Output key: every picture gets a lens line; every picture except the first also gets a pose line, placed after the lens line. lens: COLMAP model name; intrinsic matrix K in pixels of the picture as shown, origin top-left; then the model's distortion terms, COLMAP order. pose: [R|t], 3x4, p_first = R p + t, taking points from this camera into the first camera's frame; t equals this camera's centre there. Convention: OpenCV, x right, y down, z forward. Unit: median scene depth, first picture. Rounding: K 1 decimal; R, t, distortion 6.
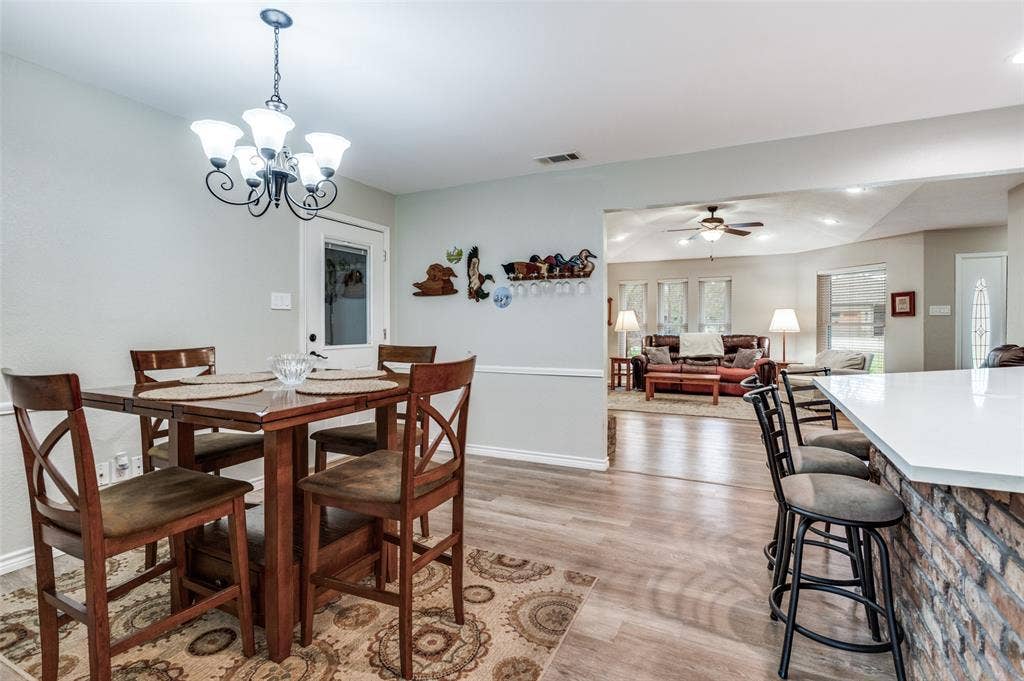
lens RADIAL K [[491.5, 0, 512.0], [0, 491.5, 330.2], [0, 0, 1]] dist [-0.013791, 0.000607]
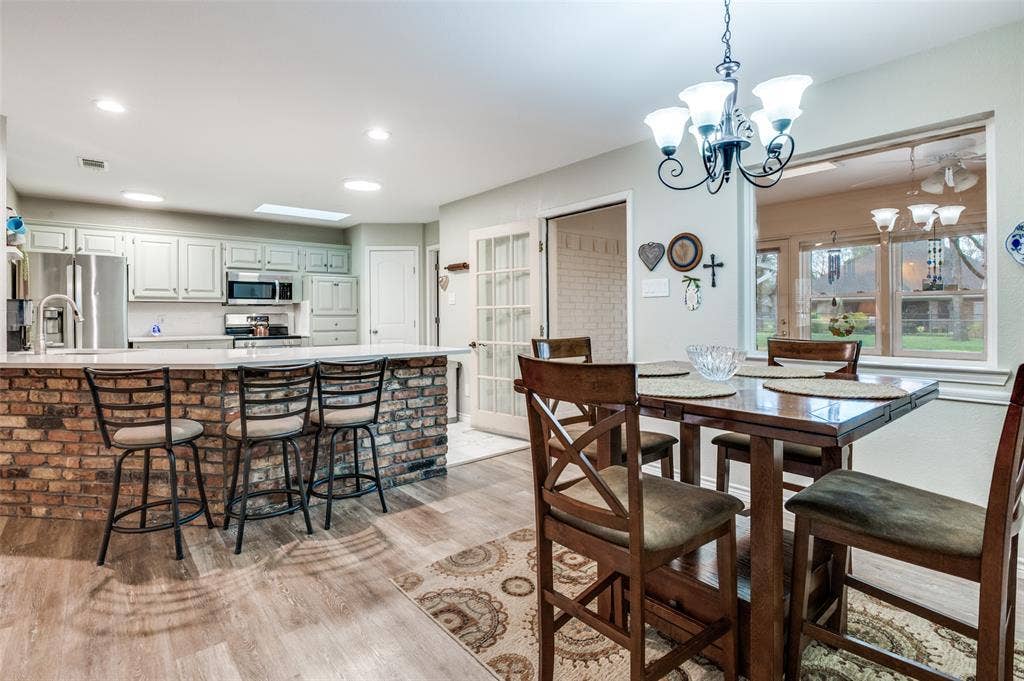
lens RADIAL K [[495.8, 0, 509.2], [0, 495.8, 313.7], [0, 0, 1]] dist [-0.013047, 0.000658]
pose [[-0.912566, 0.006347, 0.408879, -0.149010], [0.011555, 0.999881, 0.010269, -0.006269], [-0.408765, 0.014096, -0.912531, 0.612135]]
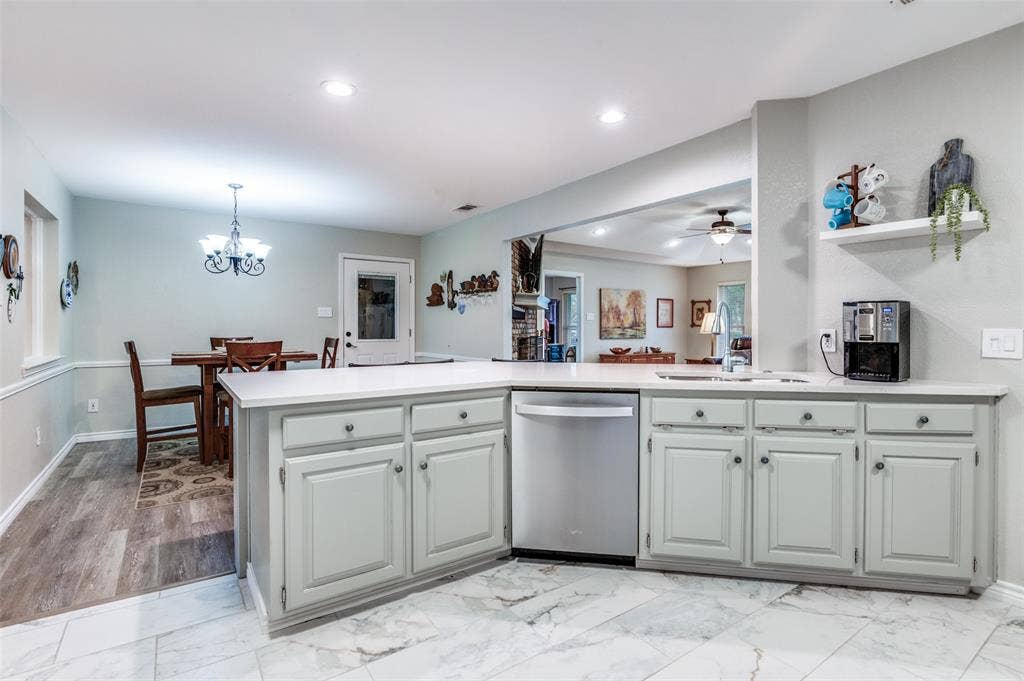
lens RADIAL K [[491.5, 0, 512.0], [0, 491.5, 330.2], [0, 0, 1]] dist [-0.013791, 0.000607]
pose [[0.872950, 0.005276, -0.487781, 0.511944], [-0.007299, 0.999971, -0.002247, 0.001204], [0.487755, 0.005522, 0.872963, -0.092858]]
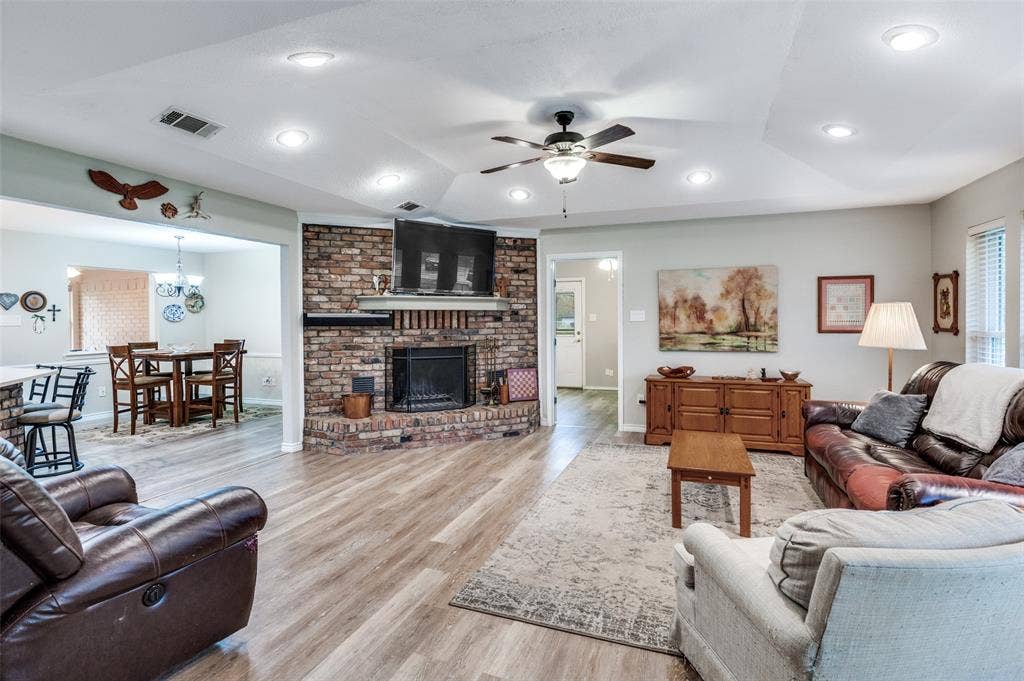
lens RADIAL K [[505.6, 0, 514.8], [0, 505.6, 318.5], [0, 0, 1]] dist [-0.015870, 0.000484]
pose [[0.095220, 0.000507, -0.995456, 0.913322], [-0.004137, 0.999991, 0.000114, -0.034504], [0.995448, 0.004107, 0.095221, 0.876821]]
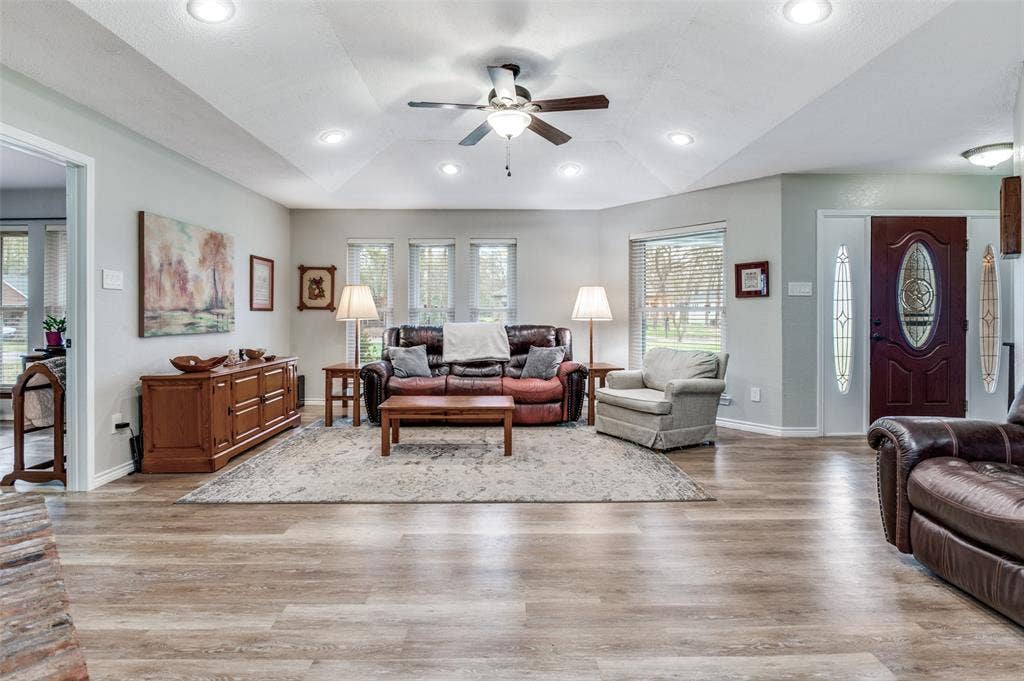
lens RADIAL K [[495.8, 0, 509.2], [0, 495.8, 313.7], [0, 0, 1]] dist [-0.013047, 0.000658]
pose [[0.891932, 0.002069, 0.452165, 0.179983], [0.003810, 0.999920, -0.012089, 0.002475], [-0.452153, 0.012505, 0.891853, 0.545532]]
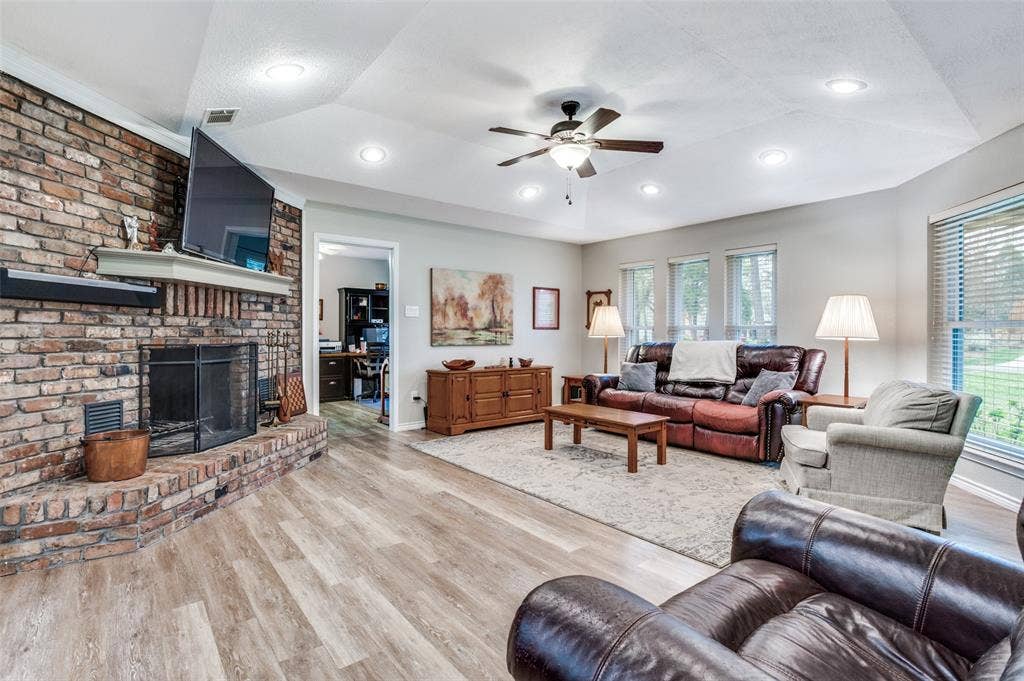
lens RADIAL K [[491.5, 0, 512.0], [0, 491.5, 330.2], [0, 0, 1]] dist [-0.013791, 0.000607]
pose [[0.904404, 0.000783, -0.426676, 0.567358], [-0.007484, 0.999874, -0.014027, 0.003260], [0.426611, 0.015879, 0.904296, 0.480153]]
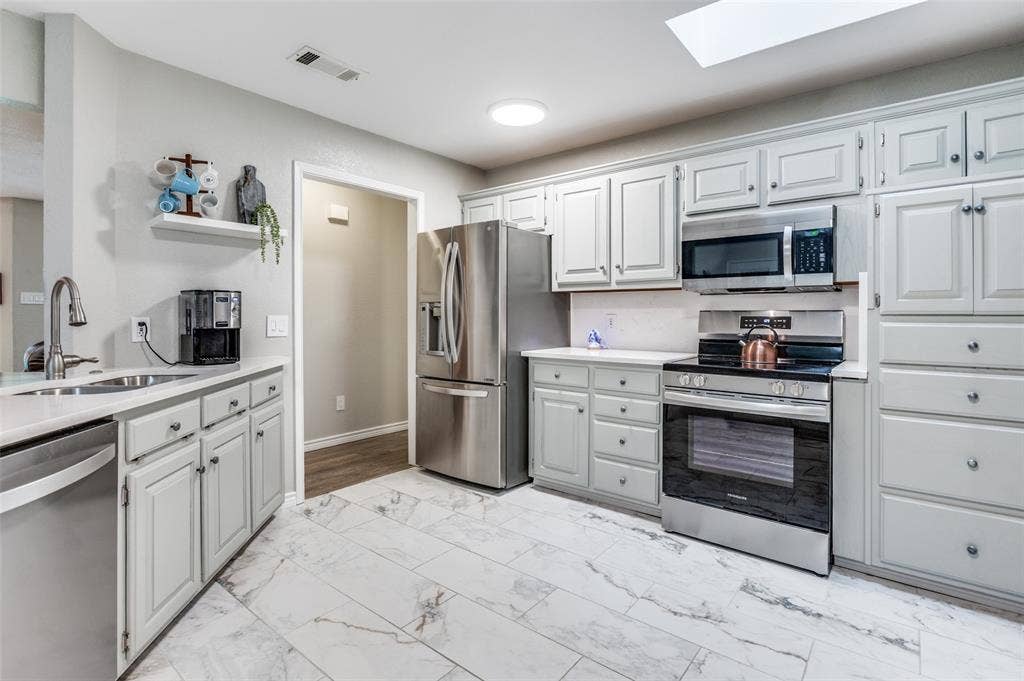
lens RADIAL K [[495.8, 0, 509.2], [0, 495.8, 313.7], [0, 0, 1]] dist [-0.013047, 0.000658]
pose [[0.222099, 0.005192, 0.975010, 0.247287], [0.011954, 0.999896, -0.008048, 0.001630], [-0.974951, 0.013443, 0.222014, 0.032057]]
